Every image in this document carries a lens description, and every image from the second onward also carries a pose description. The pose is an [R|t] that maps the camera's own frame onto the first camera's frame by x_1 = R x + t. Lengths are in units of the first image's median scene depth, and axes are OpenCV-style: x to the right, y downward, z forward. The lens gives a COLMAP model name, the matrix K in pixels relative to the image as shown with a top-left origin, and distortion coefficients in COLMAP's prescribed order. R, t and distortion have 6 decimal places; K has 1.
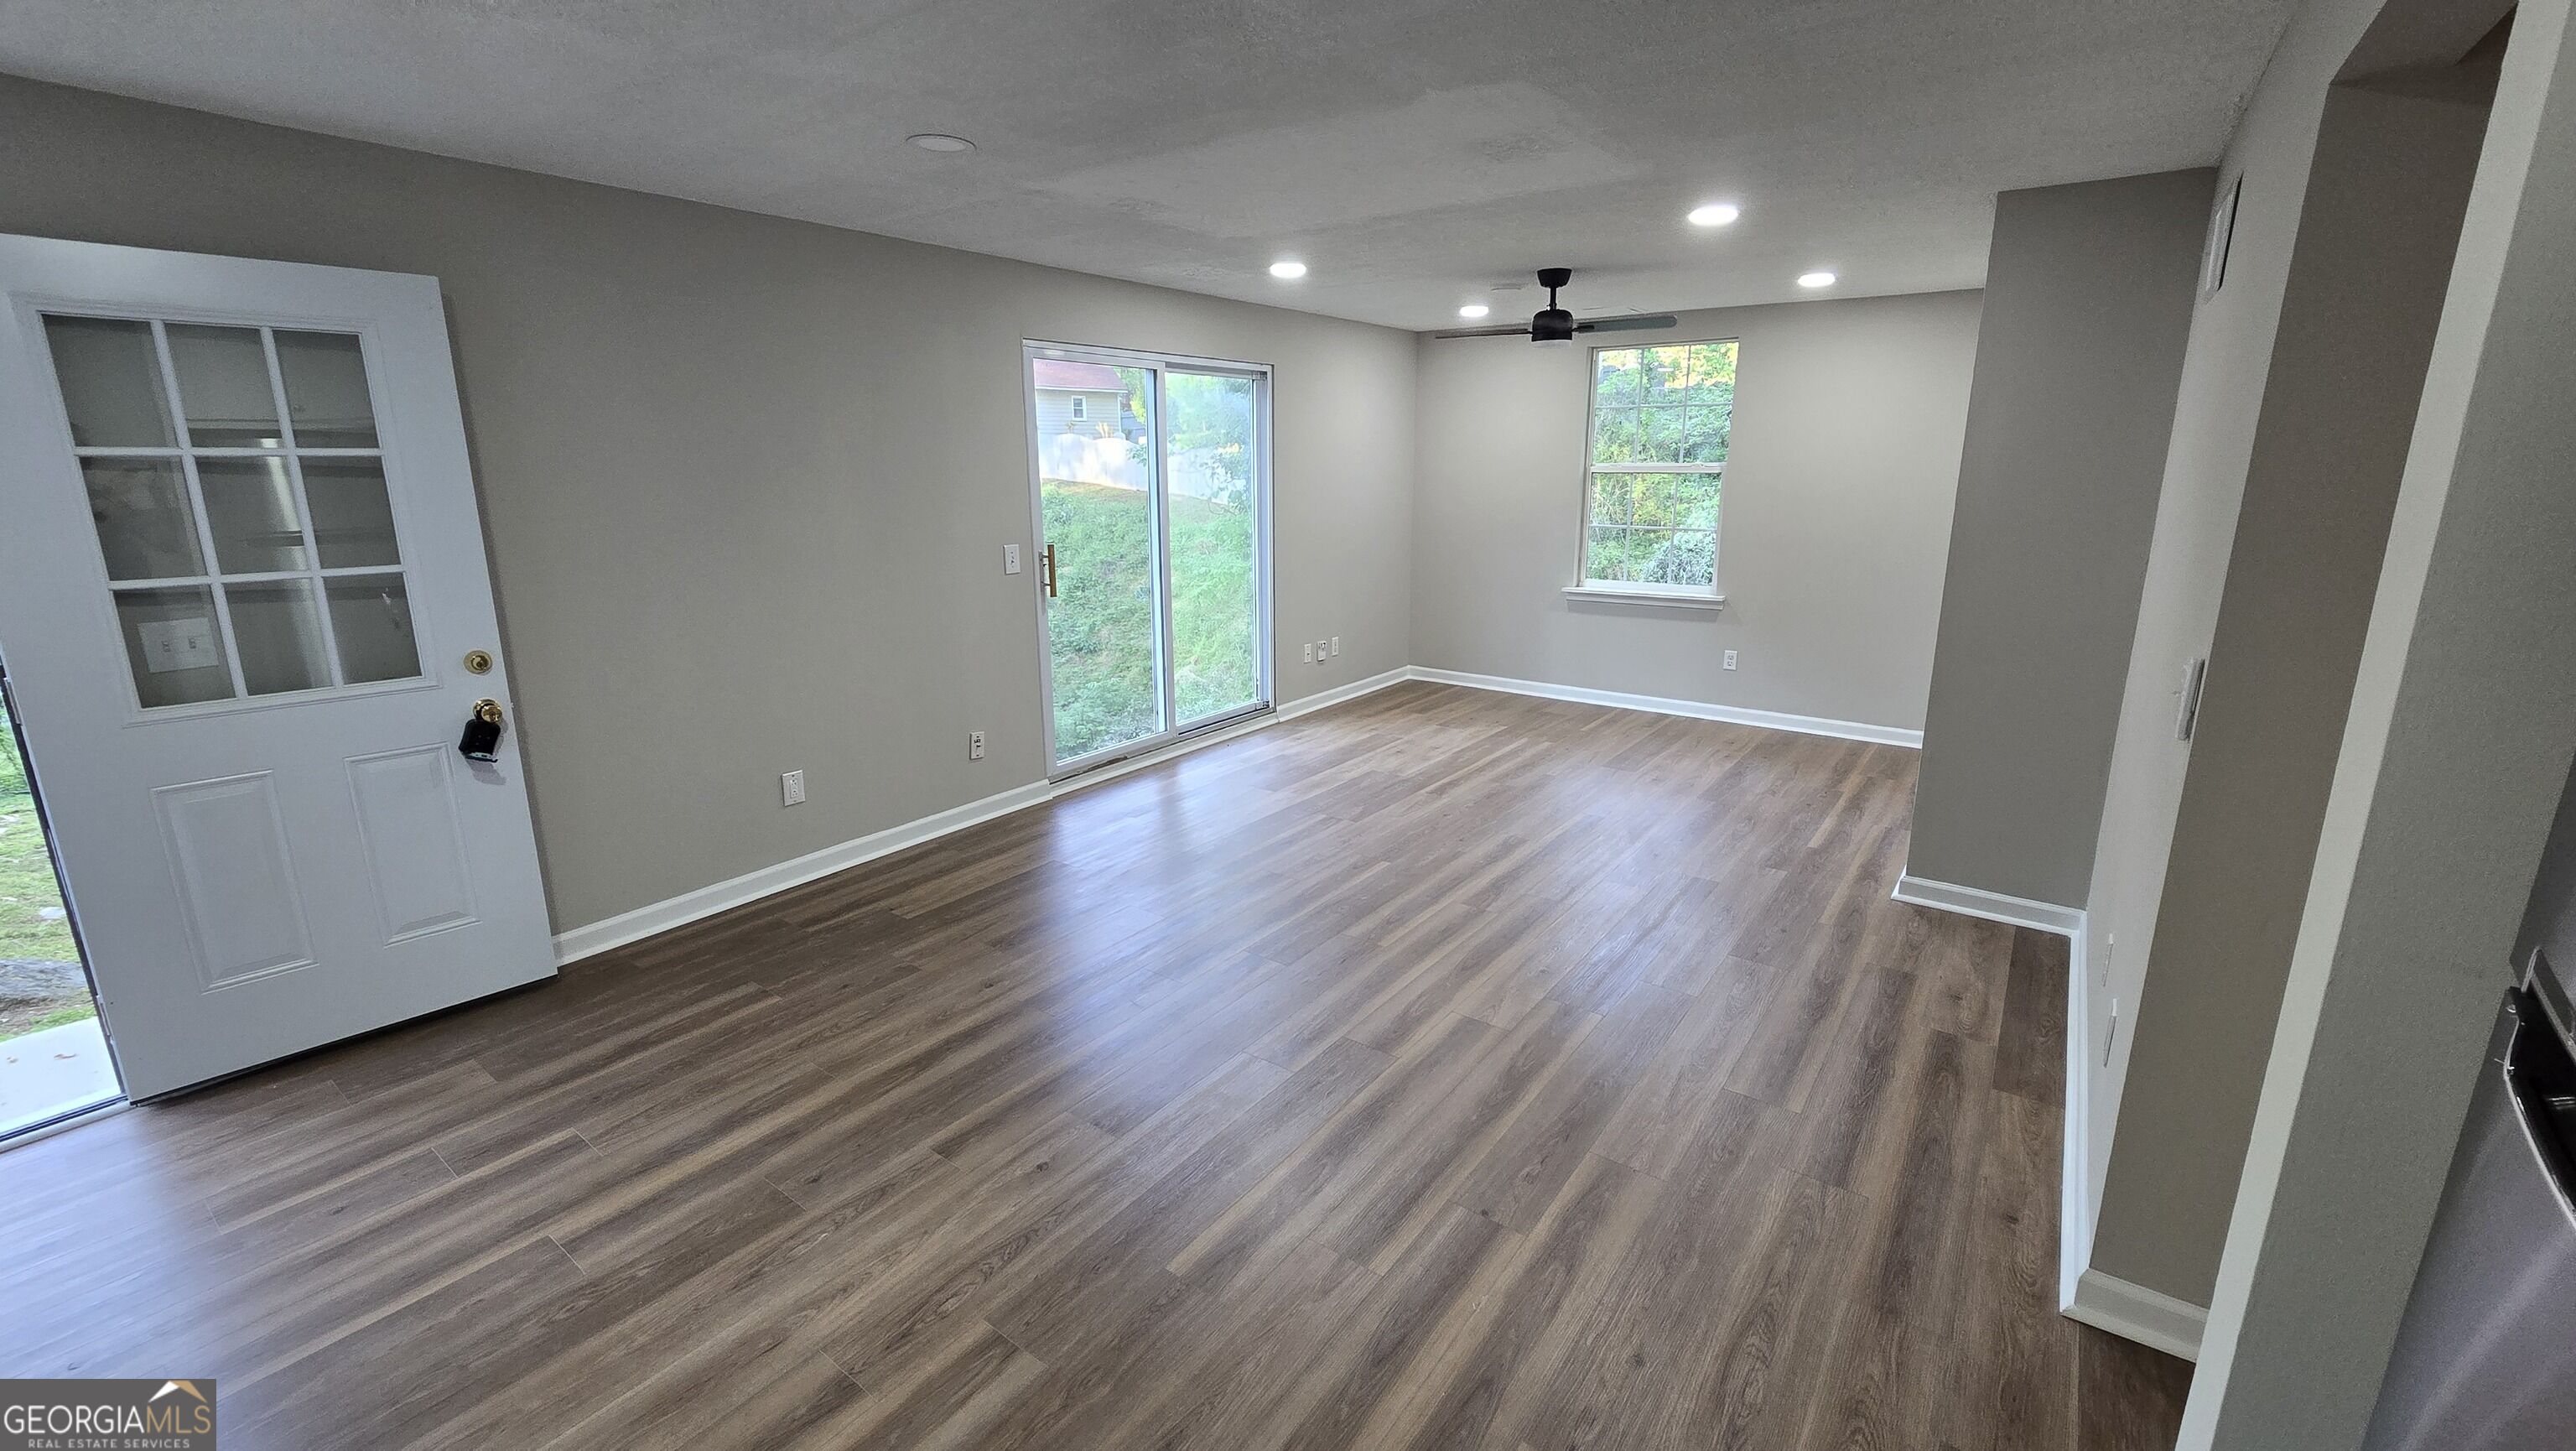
lens RADIAL K [[1050.2, 0, 1288.1], [0, 1050.2, 704.9], [0, 0, 1]] dist [-0.006244, 0.001270]
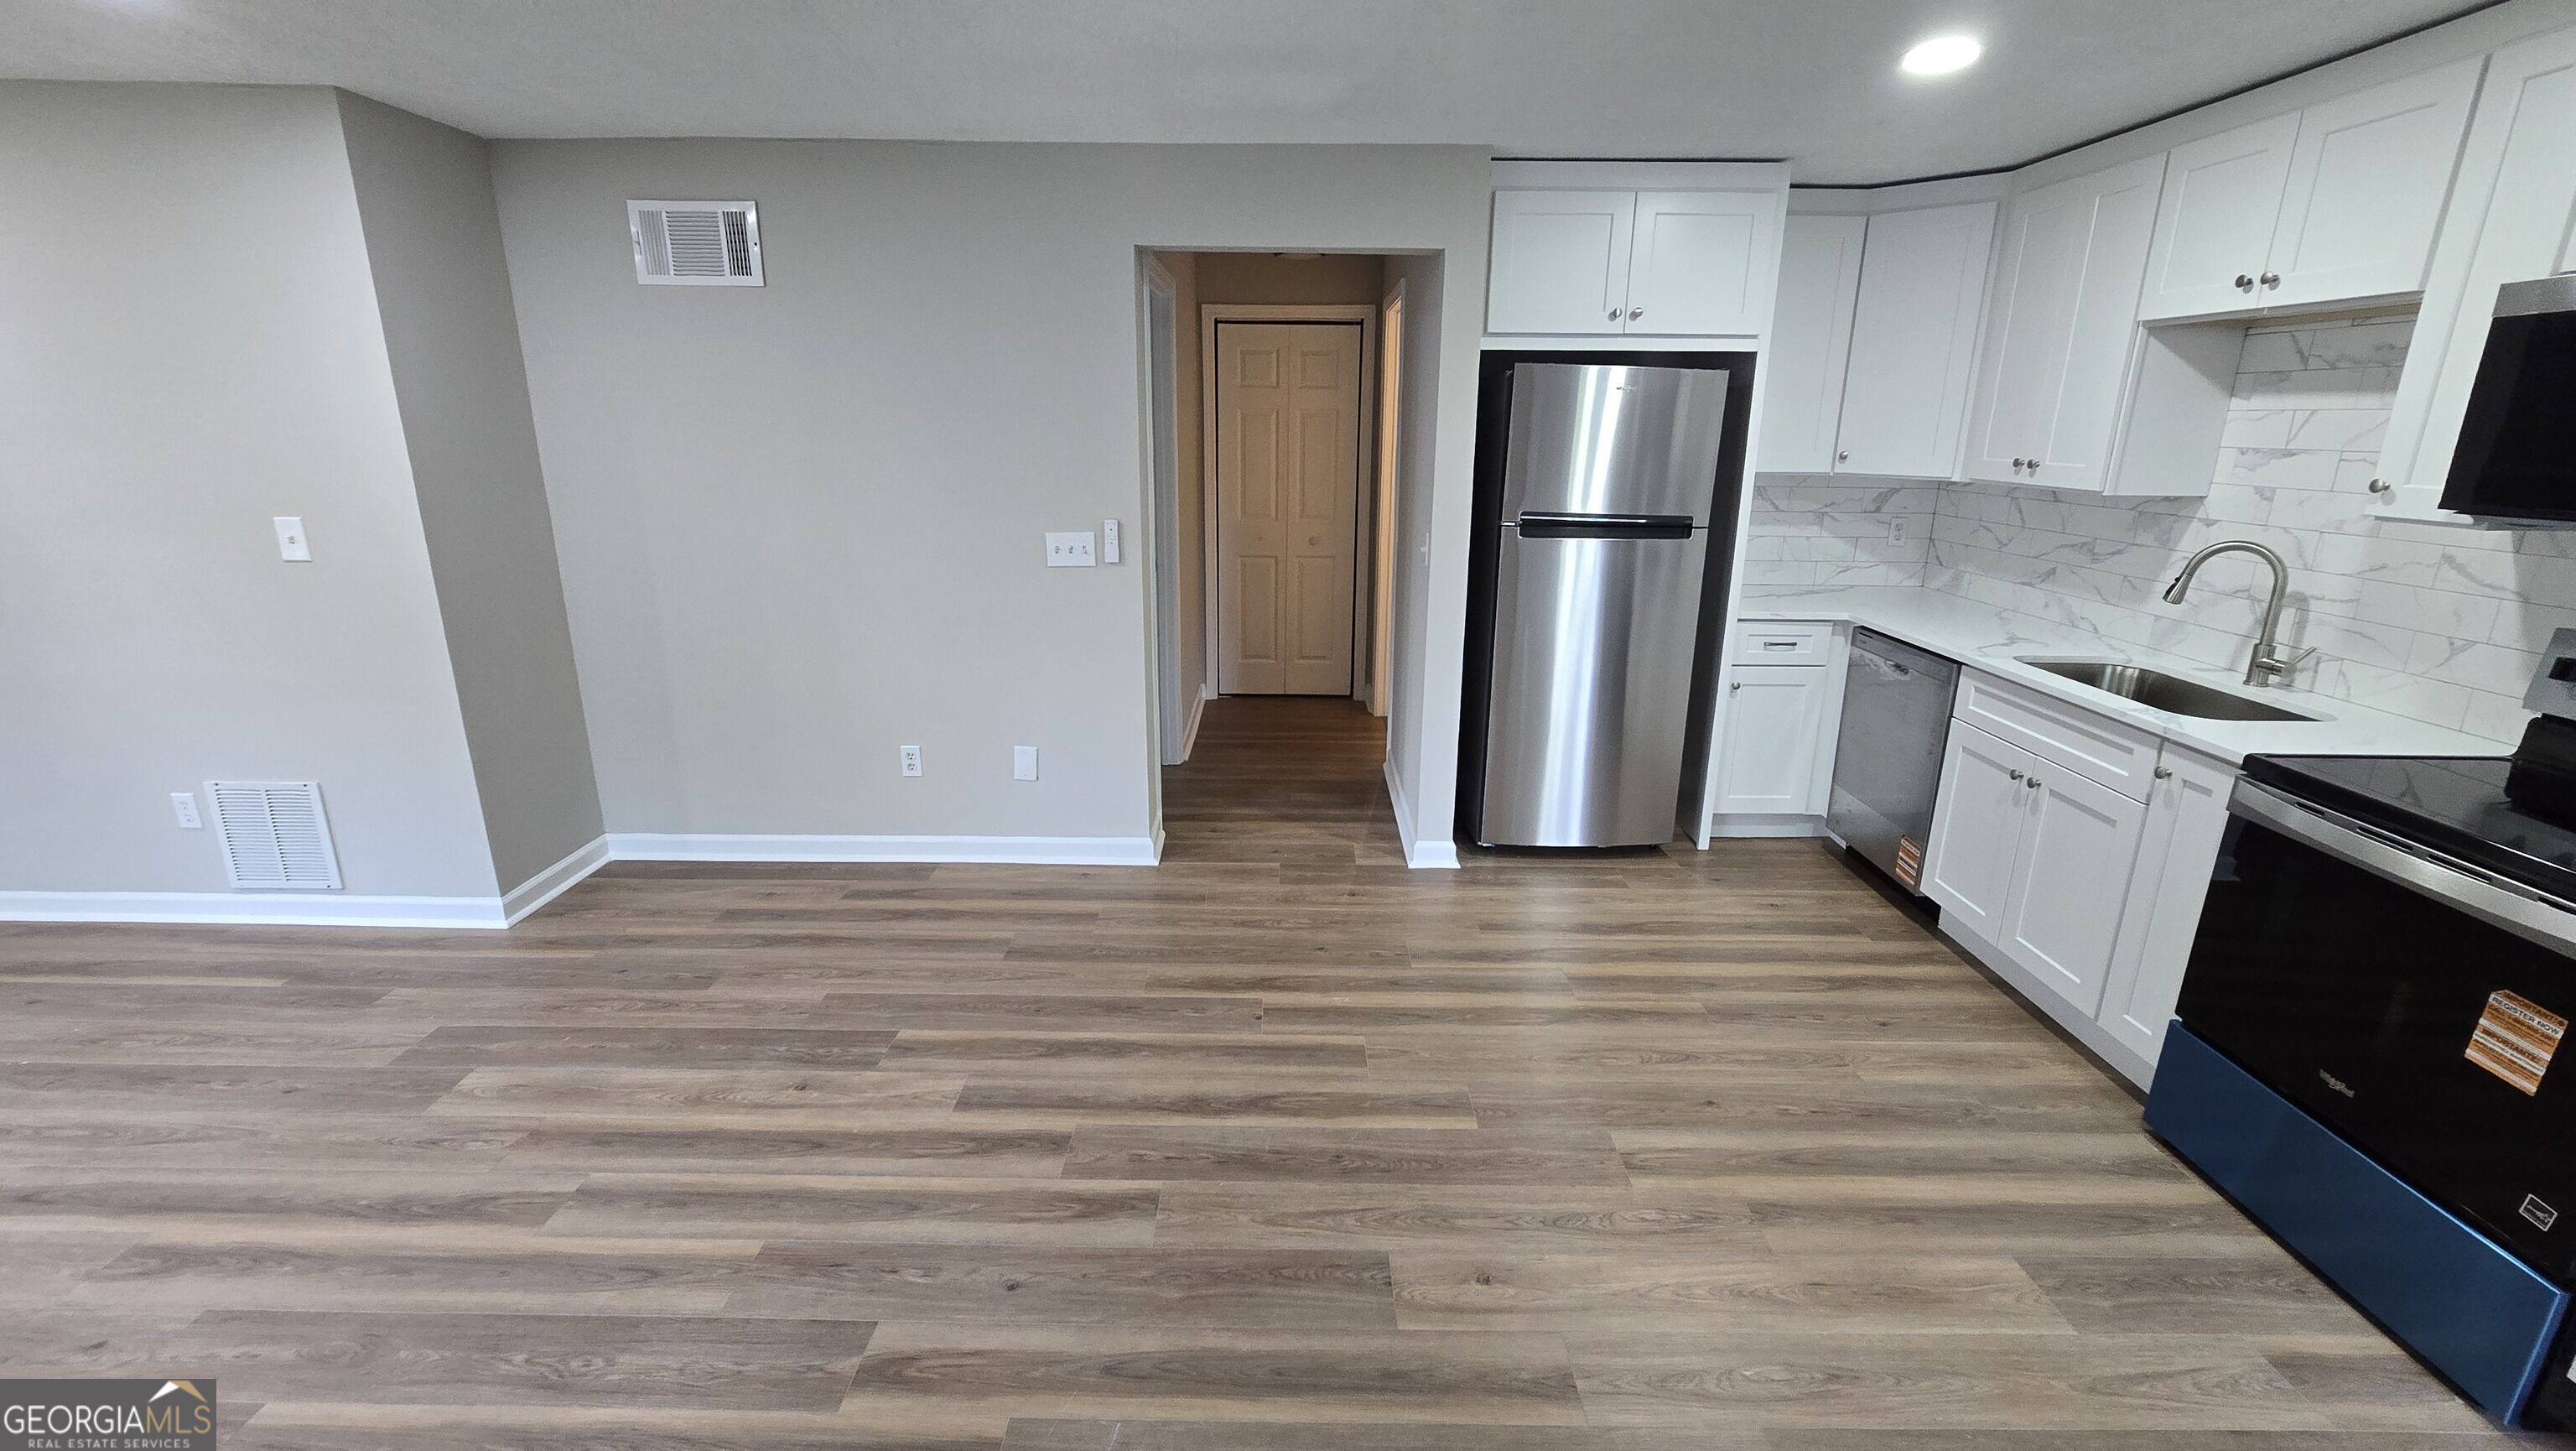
lens RADIAL K [[1050.2, 0, 1283.5], [0, 1050.2, 701.7], [0, 0, 1]] dist [-0.006244, 0.001270]
pose [[-0.590071, -0.213244, 0.778681, -0.470617], [0.177017, 0.906847, 0.382483, -0.218584], [-0.787707, 0.363531, -0.497356, 0.937074]]
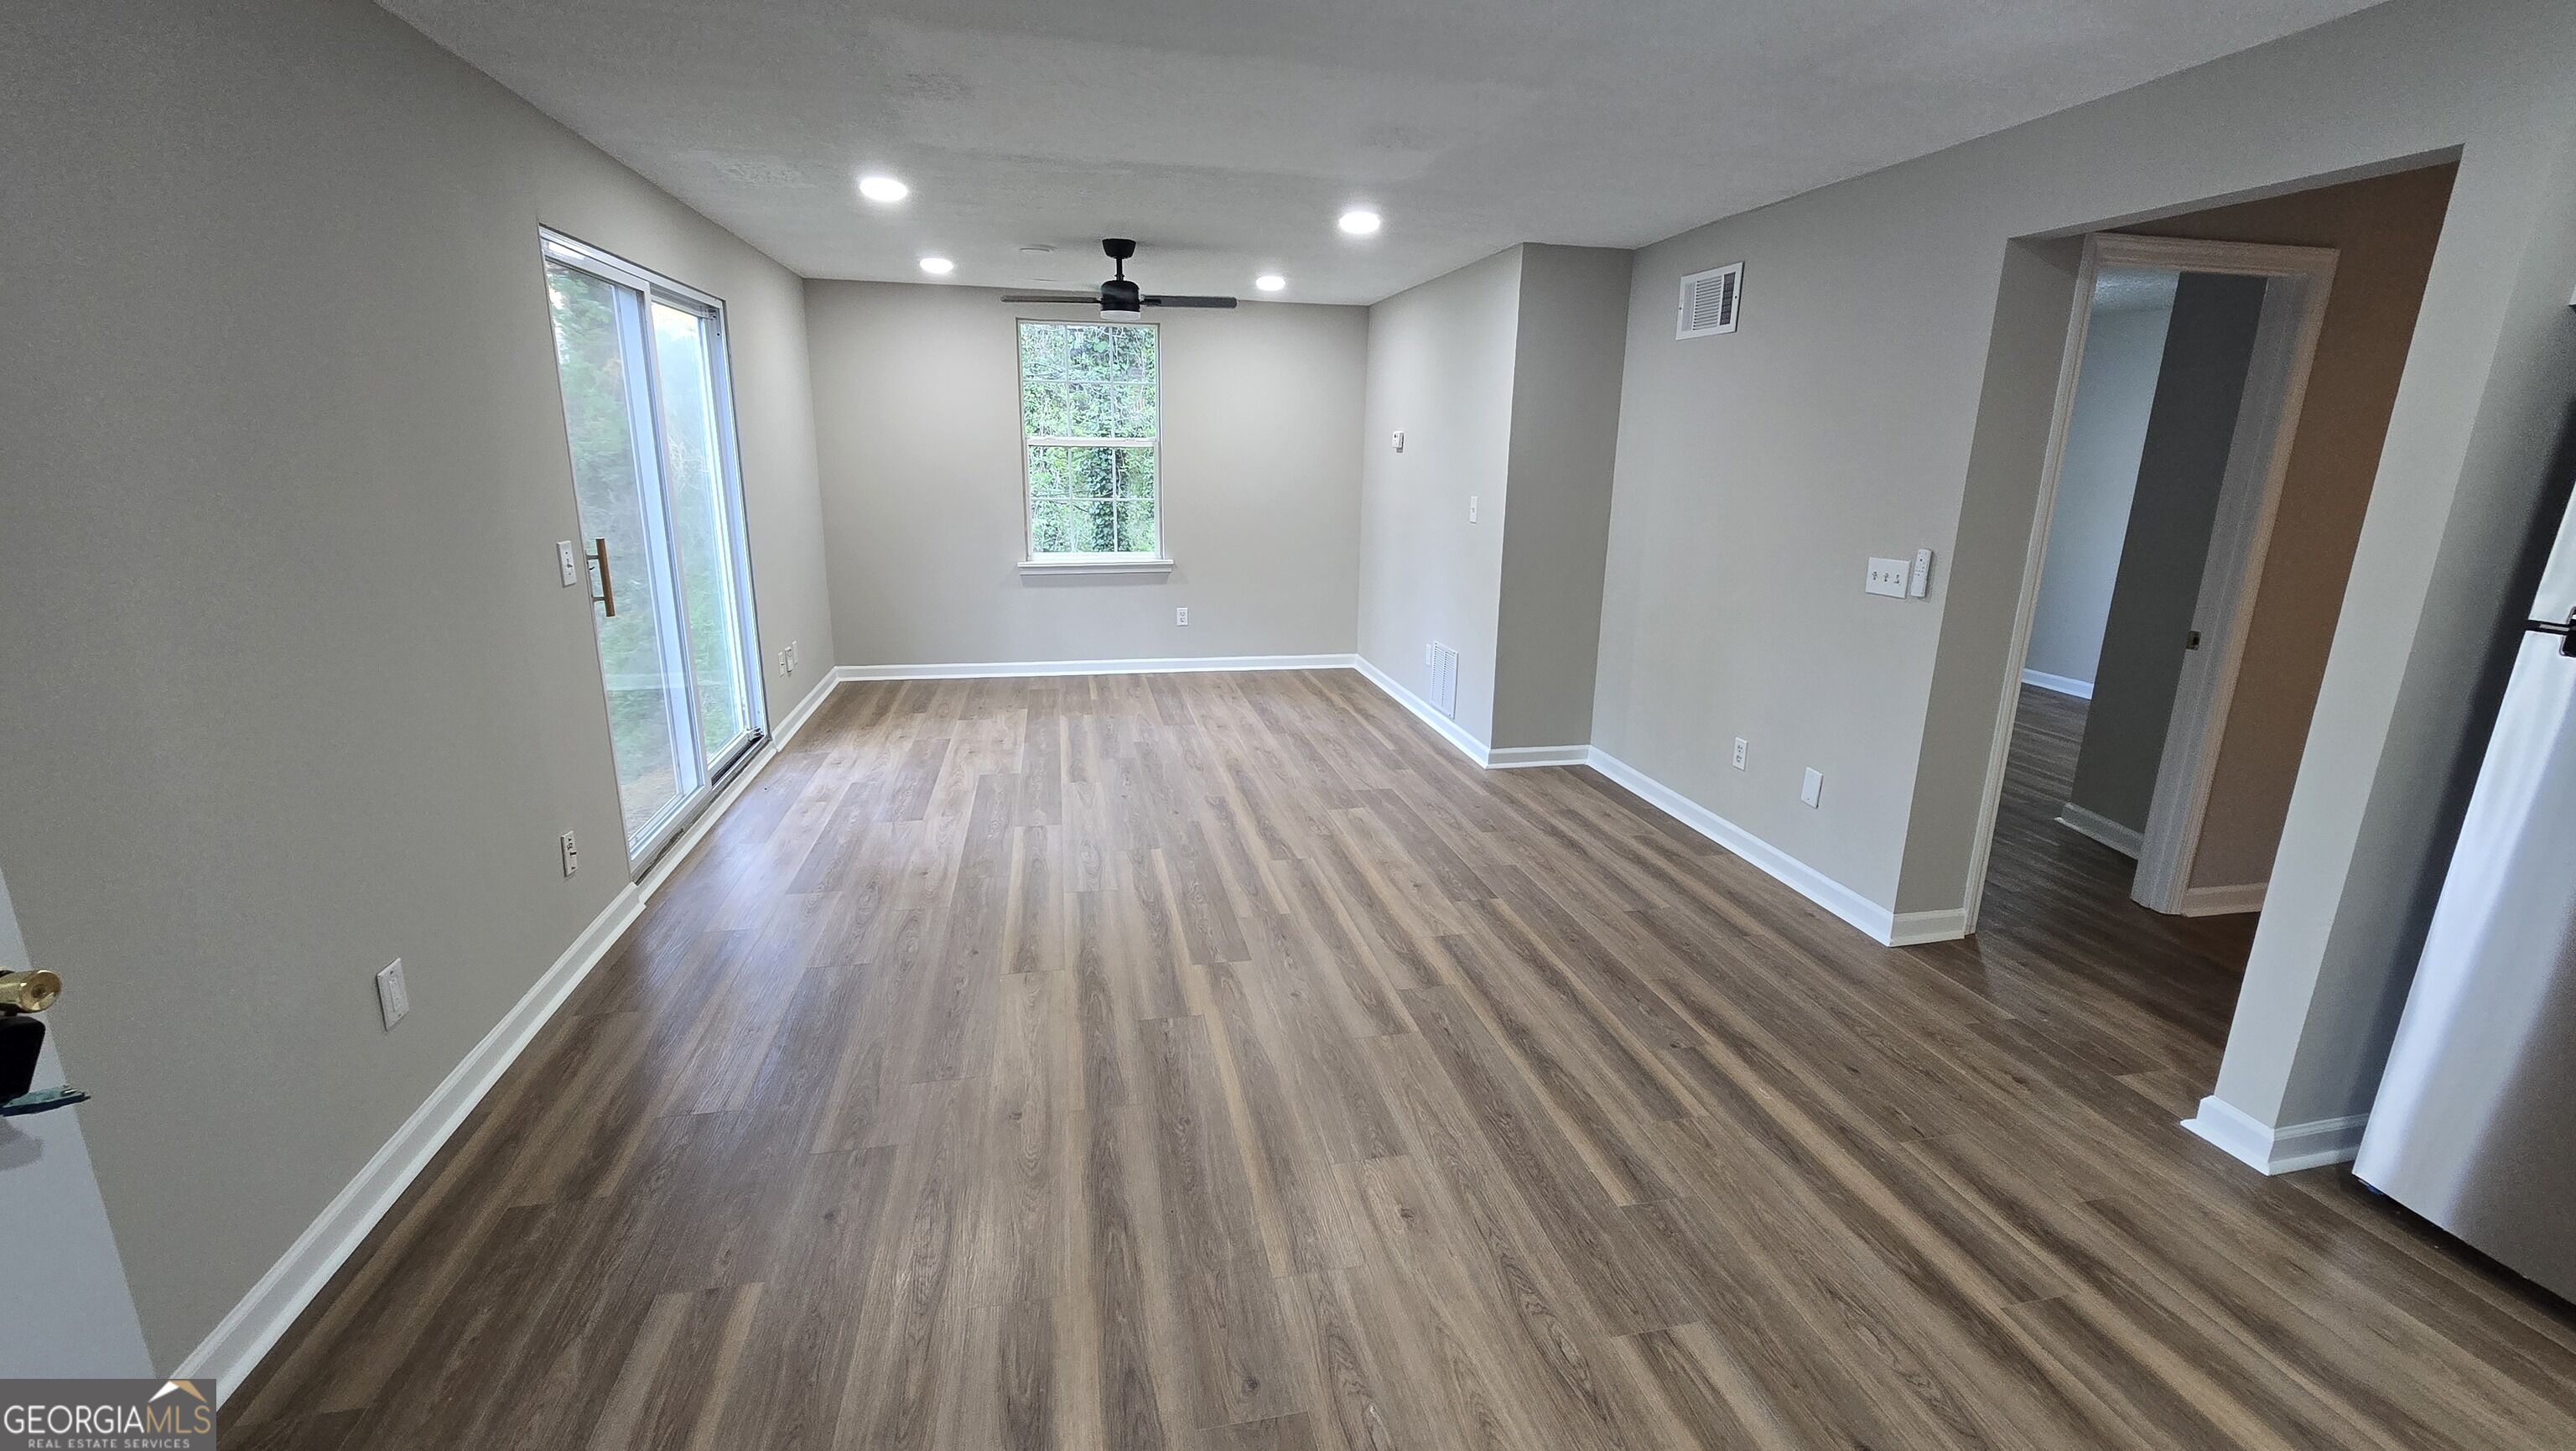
lens RADIAL K [[1050.2, 0, 1280.0], [0, 1050.2, 702.3], [0, 0, 1]] dist [-0.006244, 0.001270]
pose [[0.665894, -0.164193, 0.727754, -0.601720], [0.152109, 0.984871, 0.083023, -0.052351], [-0.730376, 0.055414, 0.680794, 0.307055]]
